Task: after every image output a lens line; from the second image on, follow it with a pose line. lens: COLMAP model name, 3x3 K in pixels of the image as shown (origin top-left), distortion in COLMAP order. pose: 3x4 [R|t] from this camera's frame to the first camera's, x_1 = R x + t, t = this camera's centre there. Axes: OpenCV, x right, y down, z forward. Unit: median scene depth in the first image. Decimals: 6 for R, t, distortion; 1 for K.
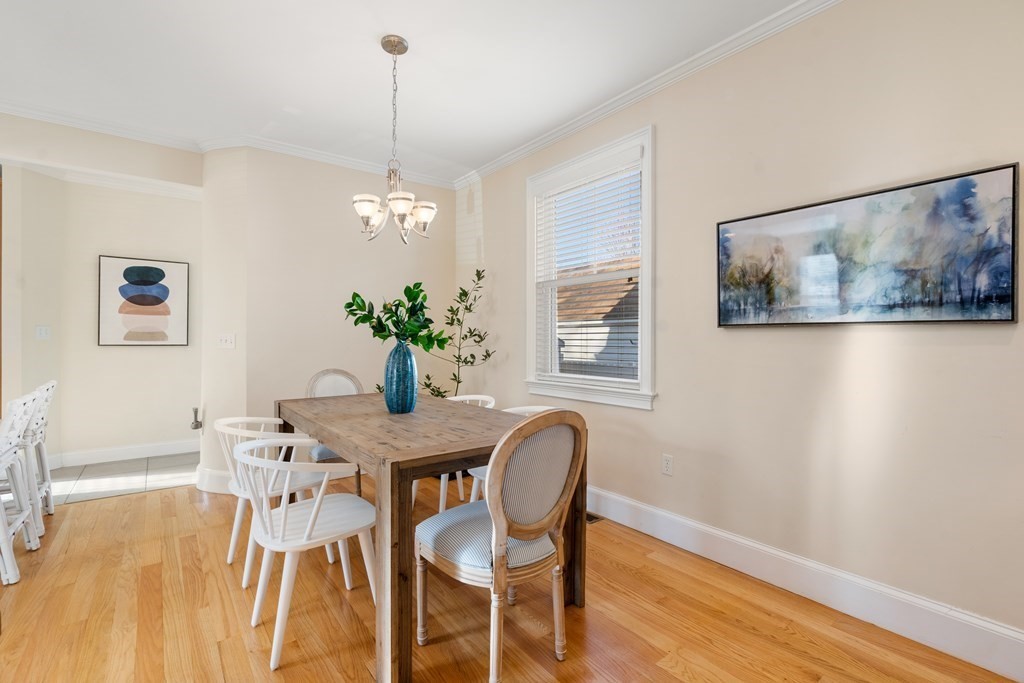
lens RADIAL K [[464.4, 0, 512.0], [0, 464.4, 341.5], [0, 0, 1]] dist [-0.003539, -0.000649]
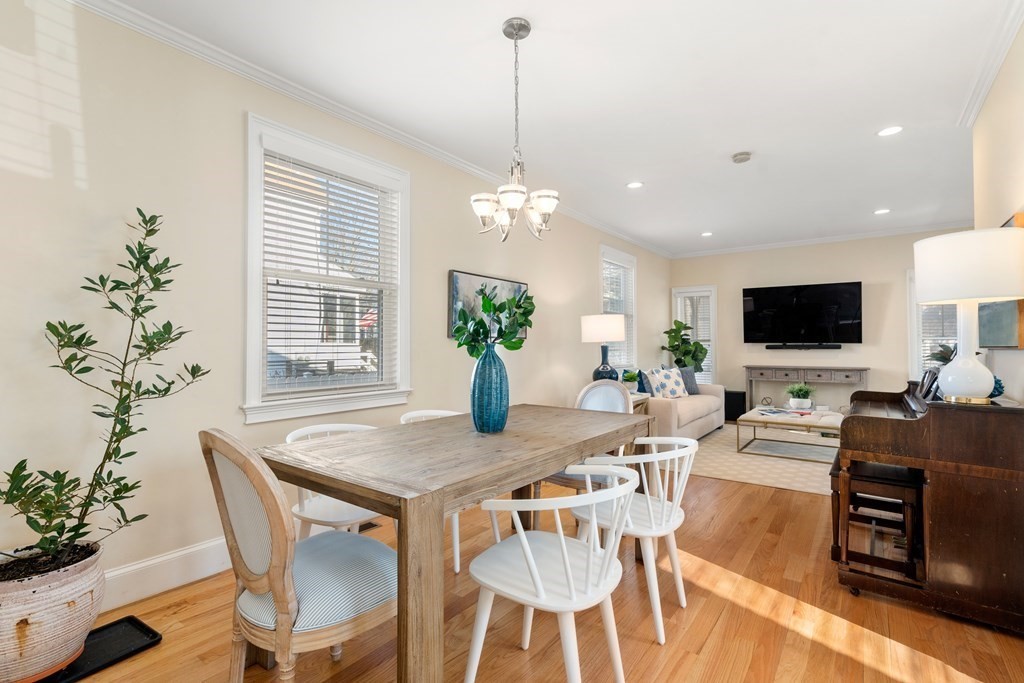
lens RADIAL K [[479.8, 0, 508.9], [0, 479.8, 336.1], [0, 0, 1]] dist [0.002110, 0.000741]
pose [[-0.269980, 0.016881, 0.962718, -0.890085], [0.006998, 0.999854, -0.015570, -0.007179], [-0.962841, 0.002534, -0.270059, 0.974711]]
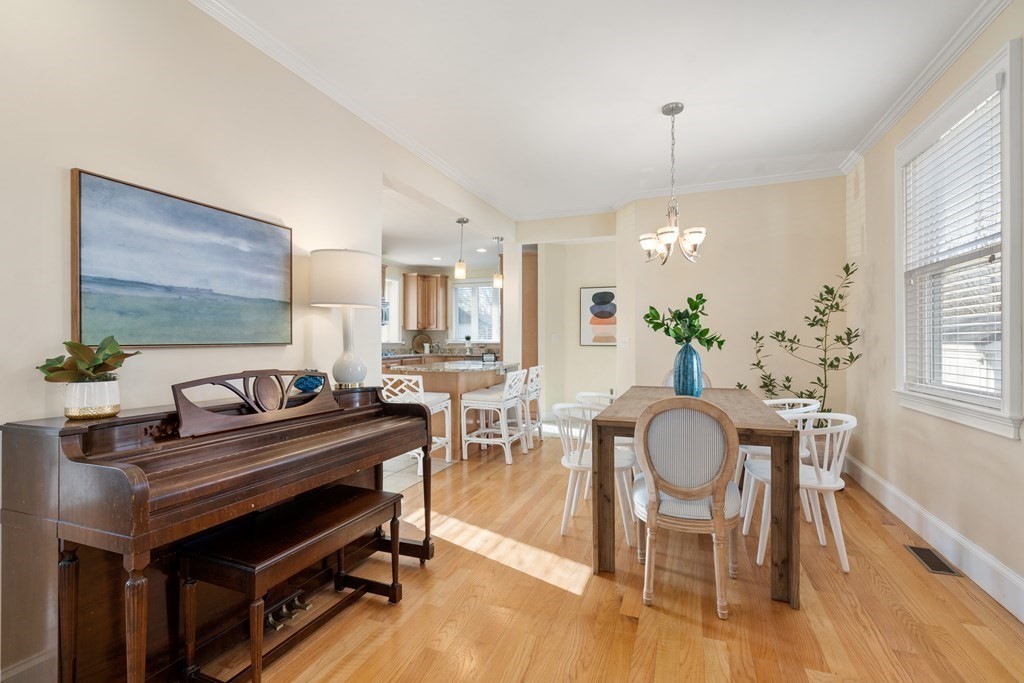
lens RADIAL K [[464.4, 0, 512.0], [0, 464.4, 341.5], [0, 0, 1]] dist [-0.003539, -0.000649]
pose [[0.523570, -0.000474, -0.851983, 0.456952], [-0.002648, 0.999994, -0.002183, -0.000268], [0.851979, 0.003399, 0.523565, -0.030229]]
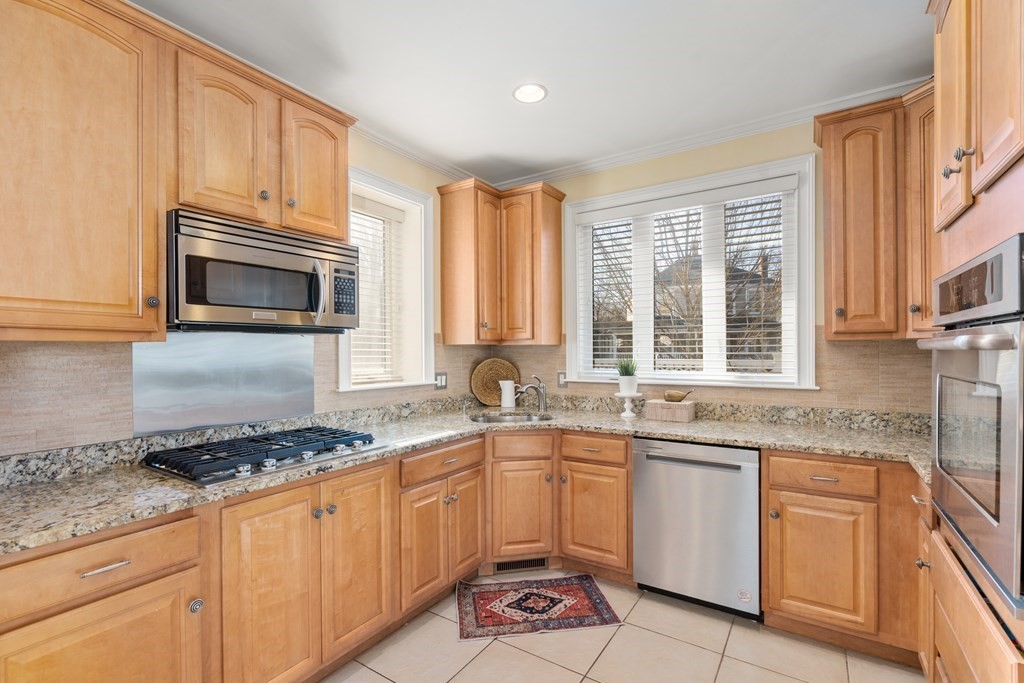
lens RADIAL K [[459.2, 0, 514.6], [0, 459.2, 351.3], [0, 0, 1]] dist [-0.003391, 0.000188]
pose [[0.328785, -0.002777, -0.944401, -1.373735], [0.004014, 0.999991, -0.001542, -0.062747], [0.944396, -0.003284, 0.328793, 0.739144]]
